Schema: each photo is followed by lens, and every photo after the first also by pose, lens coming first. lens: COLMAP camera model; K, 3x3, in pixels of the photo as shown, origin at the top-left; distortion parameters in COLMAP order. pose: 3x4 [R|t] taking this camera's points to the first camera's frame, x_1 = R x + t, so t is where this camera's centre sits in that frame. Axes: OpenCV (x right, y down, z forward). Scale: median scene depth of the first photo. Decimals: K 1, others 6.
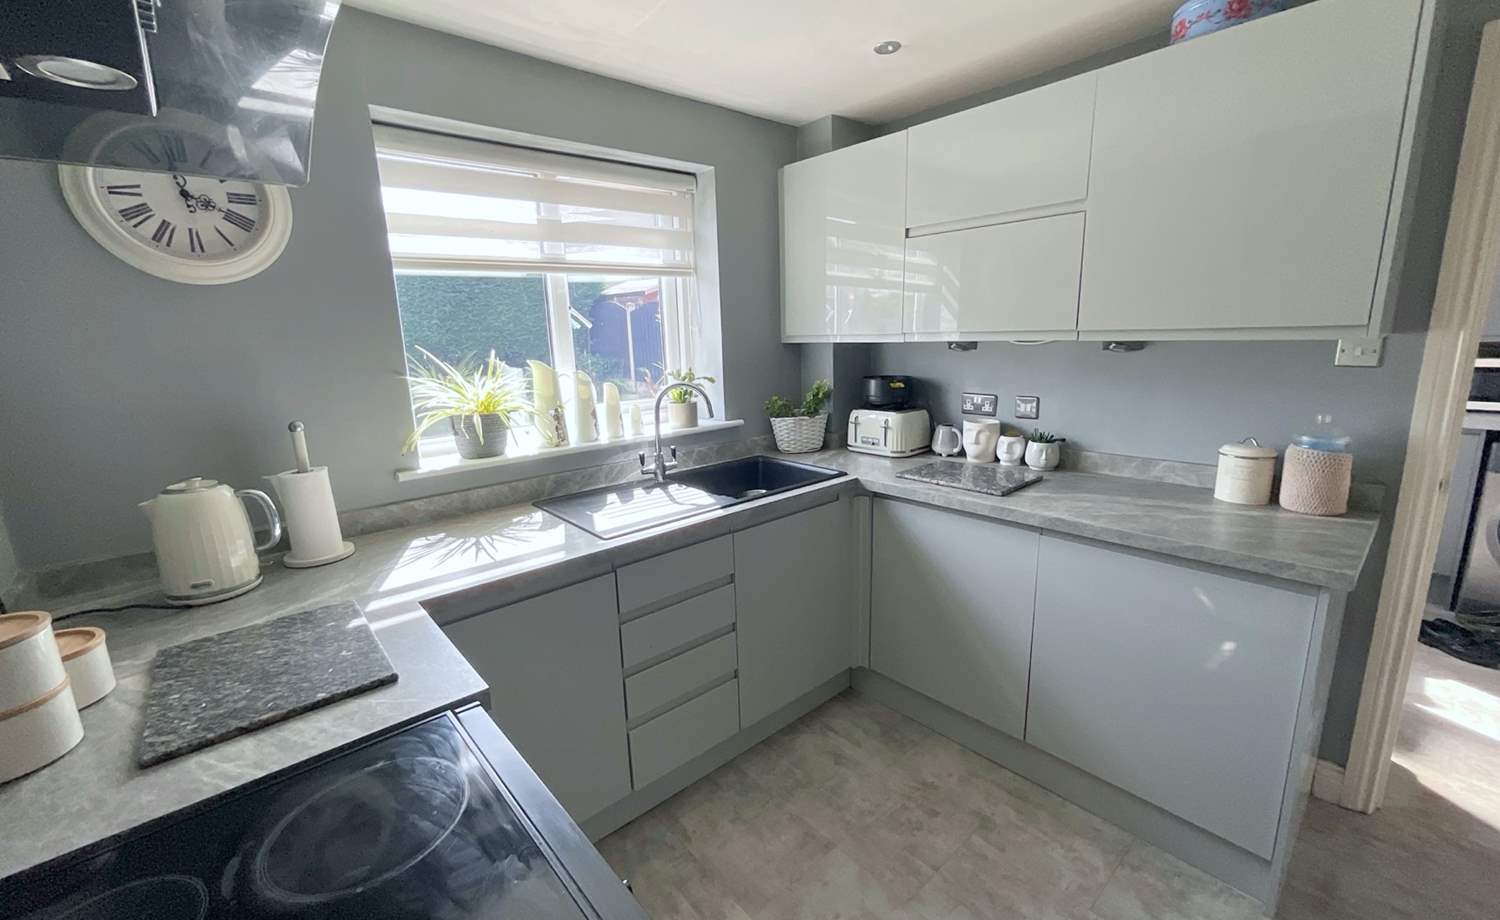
lens RADIAL K [[608.7, 0, 752.1], [0, 608.7, 457.4], [0, 0, 1]] dist [-0.003194, 0.000674]
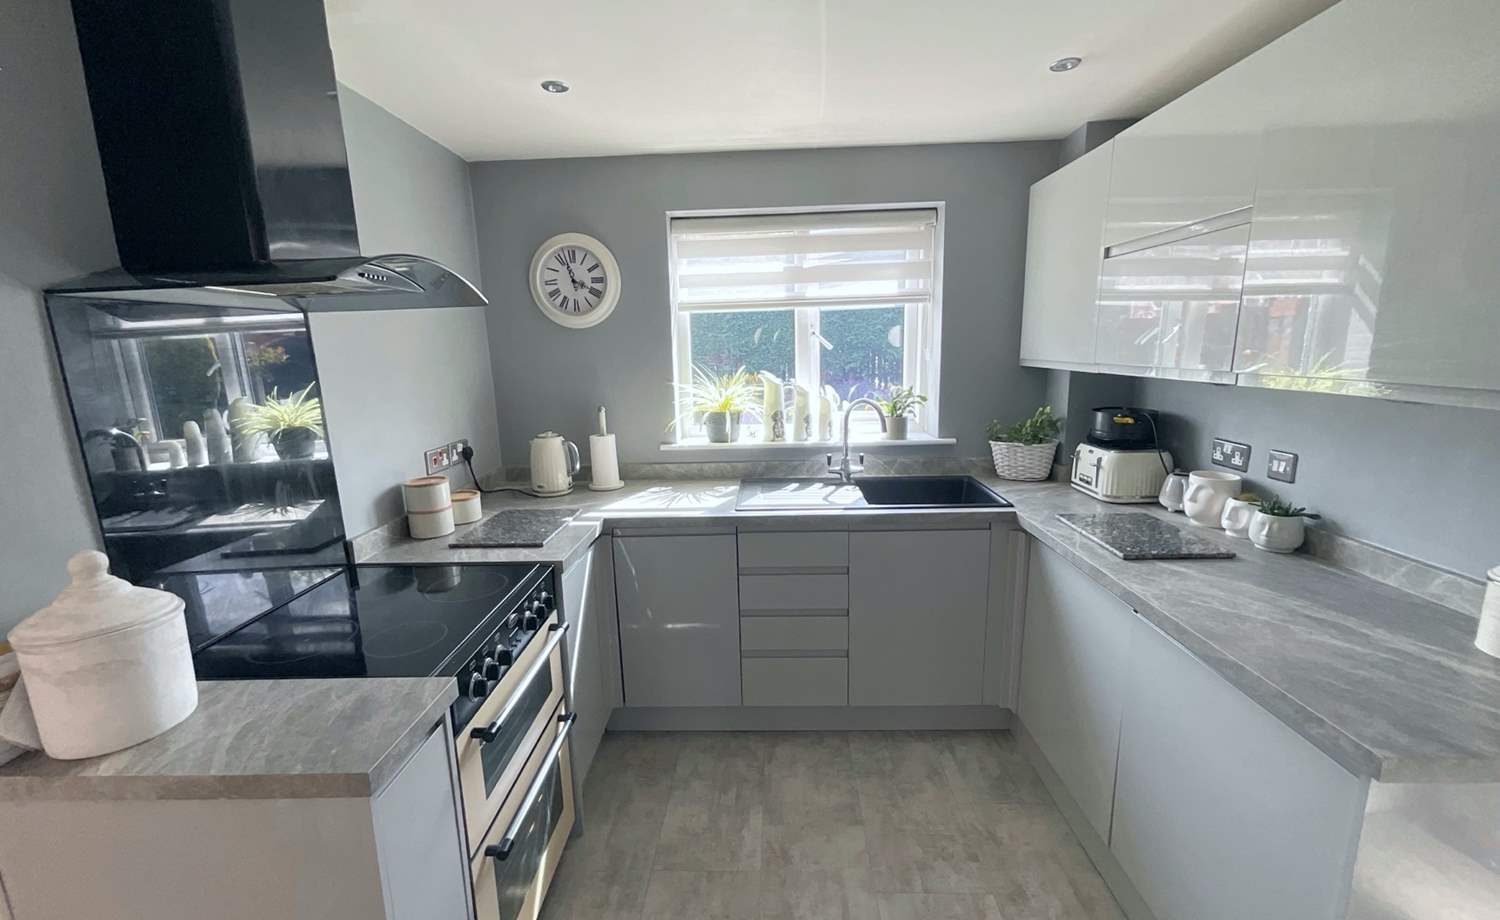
lens RADIAL K [[608.7, 0, 752.1], [0, 608.7, 458.1], [0, 0, 1]] dist [-0.003194, 0.000674]
pose [[0.729797, 0.138876, -0.669410, 0.522723], [-0.137736, 0.988940, 0.055006, -0.047372], [0.669646, 0.052059, 0.740854, 0.004568]]
